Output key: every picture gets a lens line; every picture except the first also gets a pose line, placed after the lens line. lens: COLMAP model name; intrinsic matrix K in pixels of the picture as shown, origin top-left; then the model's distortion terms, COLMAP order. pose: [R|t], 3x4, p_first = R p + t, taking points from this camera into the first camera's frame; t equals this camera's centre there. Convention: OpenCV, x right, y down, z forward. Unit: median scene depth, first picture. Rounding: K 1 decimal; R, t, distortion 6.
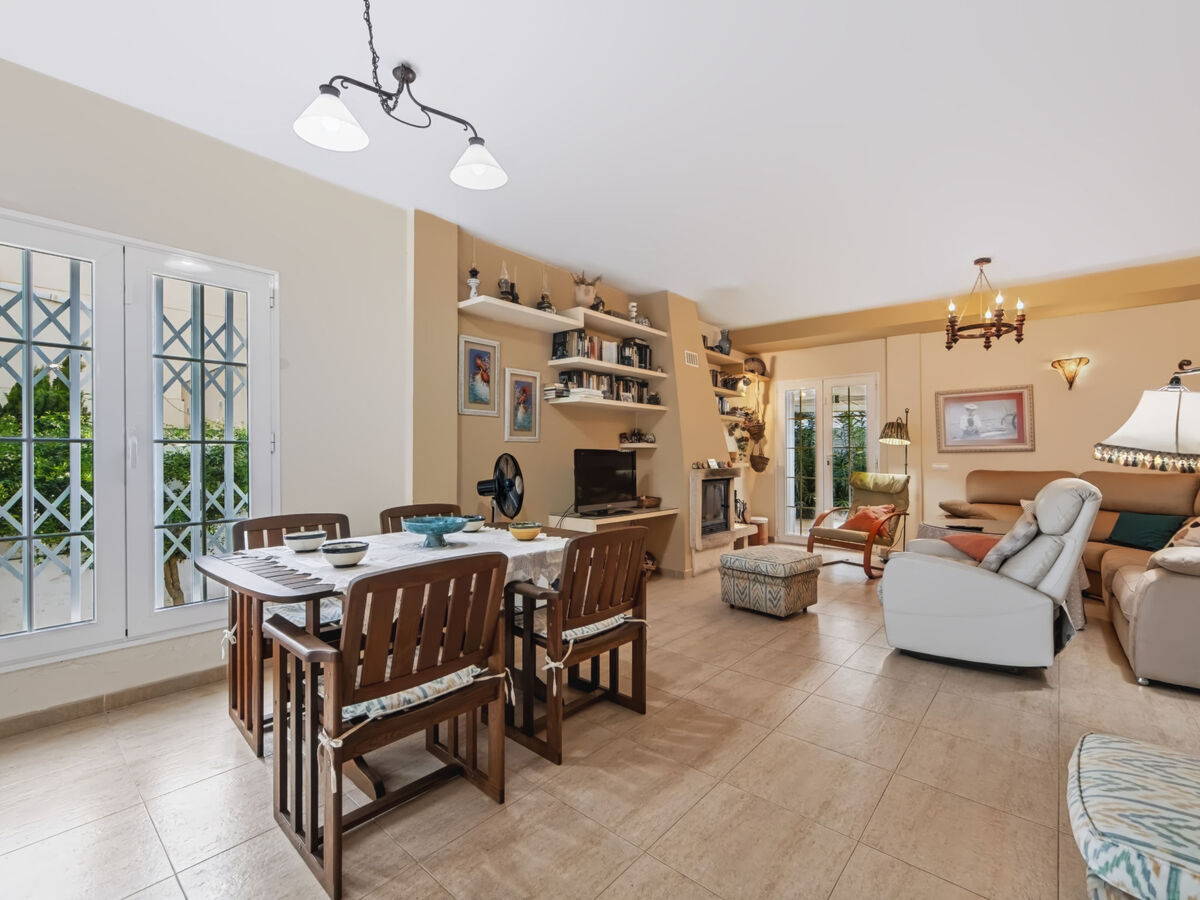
lens RADIAL K [[528.0, 0, 602.6], [0, 528.0, 454.1], [0, 0, 1]] dist [-0.001926, 0.000242]
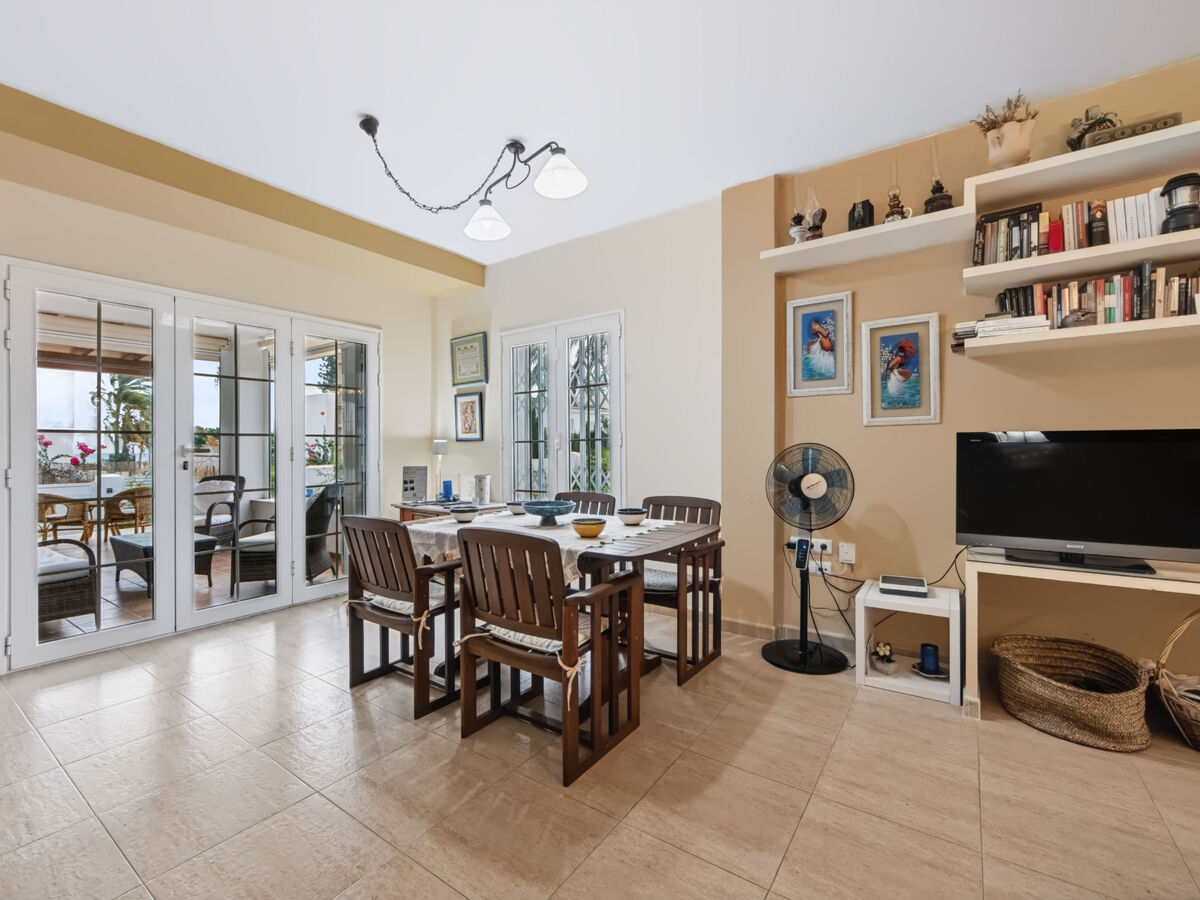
lens RADIAL K [[528.0, 0, 602.6], [0, 528.0, 454.1], [0, 0, 1]] dist [-0.001926, 0.000242]
pose [[0.109572, 0.005394, -0.993964, 0.489264], [0.010766, 0.999920, 0.006613, 0.005498], [0.993921, -0.011426, 0.109505, 0.569022]]
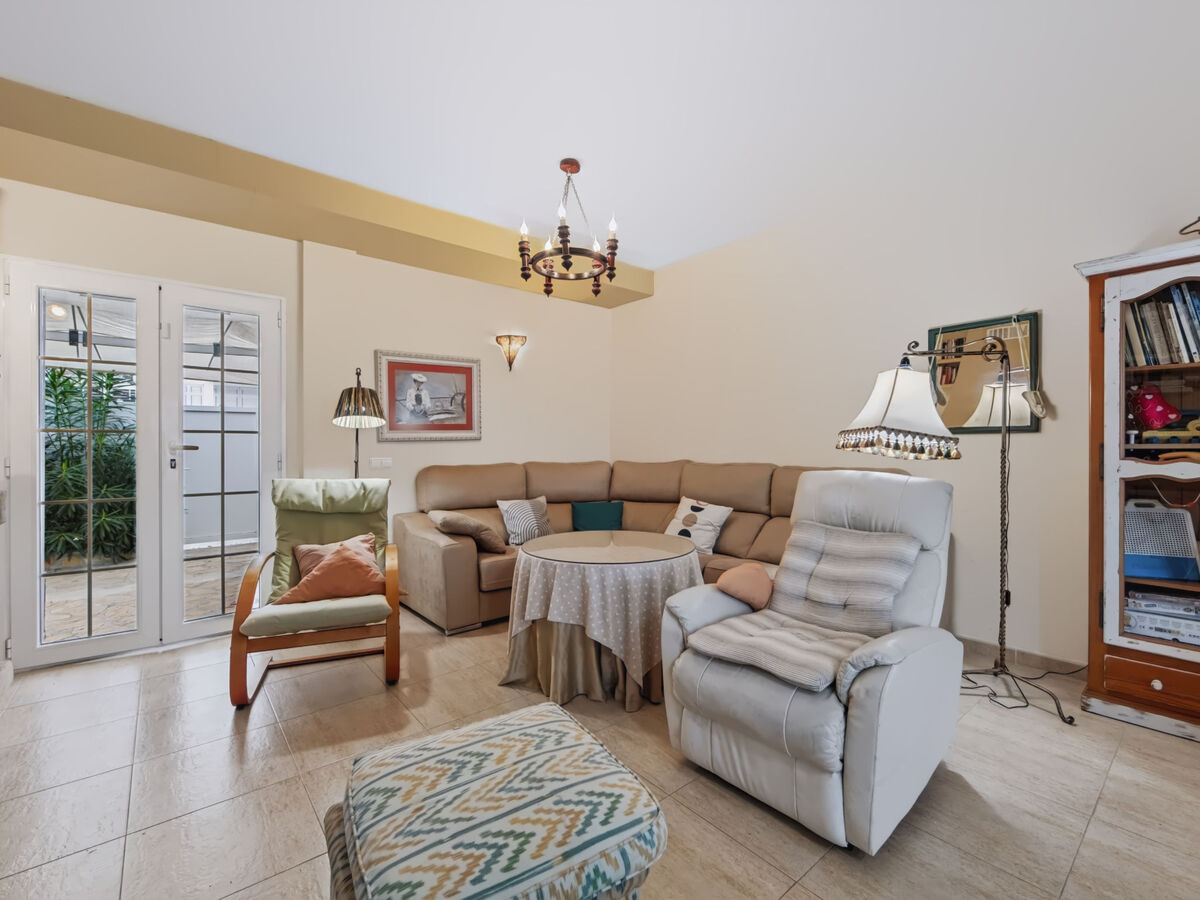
lens RADIAL K [[524.3, 0, 602.9], [0, 524.3, 446.5], [0, 0, 1]] dist [-0.002848, -0.000058]
pose [[0.165954, -0.005694, 0.986117, 0.045695], [0.006746, 0.999966, 0.004639, 0.002960], [-0.986110, 0.005882, 0.165987, 0.859649]]
